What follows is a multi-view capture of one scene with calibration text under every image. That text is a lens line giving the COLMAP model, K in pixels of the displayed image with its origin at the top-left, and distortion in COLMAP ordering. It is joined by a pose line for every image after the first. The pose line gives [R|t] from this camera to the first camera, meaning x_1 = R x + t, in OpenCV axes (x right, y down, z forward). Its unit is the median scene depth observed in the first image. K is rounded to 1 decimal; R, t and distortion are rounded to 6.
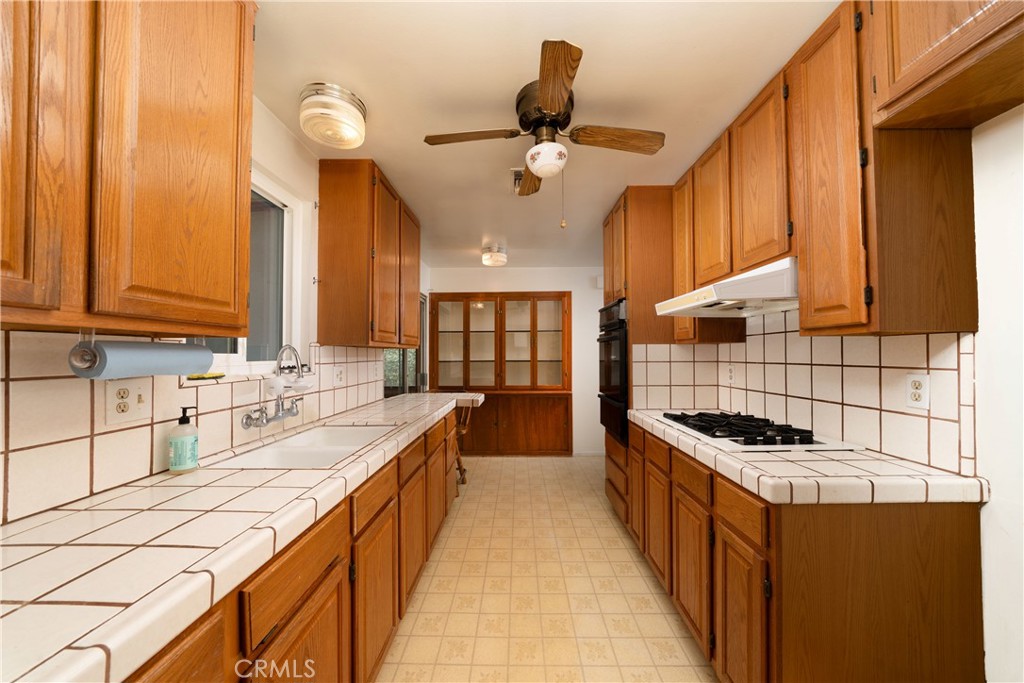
lens RADIAL K [[359.1, 0, 514.6], [0, 359.1, 347.2], [0, 0, 1]] dist [-0.010060, 0.000332]
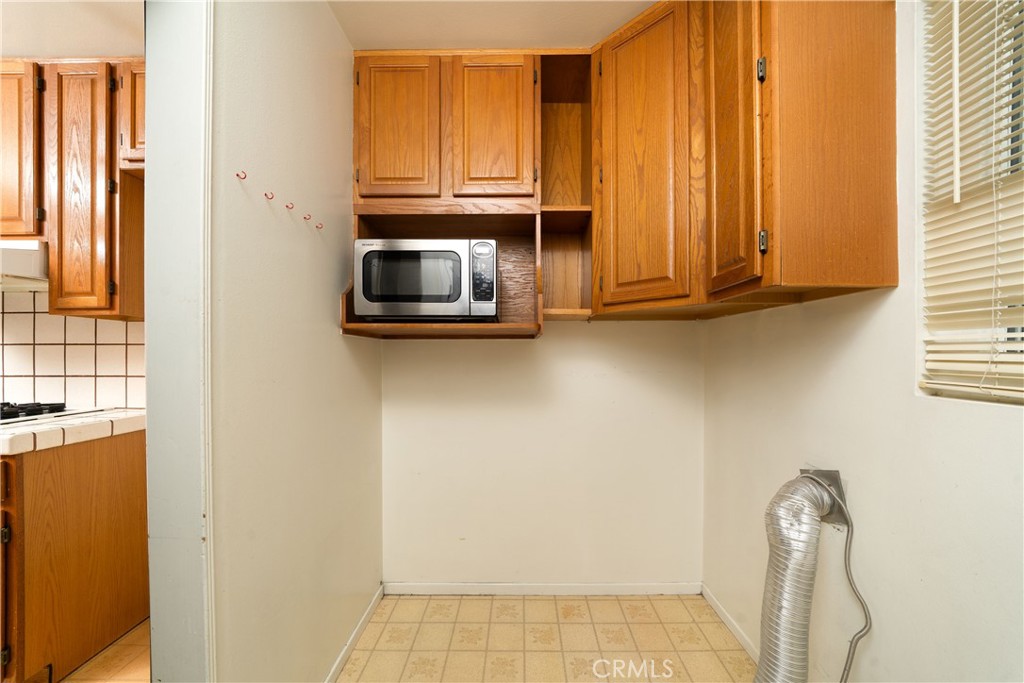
lens RADIAL K [[359.1, 0, 528.3], [0, 359.1, 359.3], [0, 0, 1]] dist [-0.010060, 0.000332]
pose [[-0.018900, 0.004296, 0.999812, -0.364988], [-0.010988, 0.999929, -0.004504, 0.107302], [-0.999761, -0.011071, -0.018851, -0.526466]]
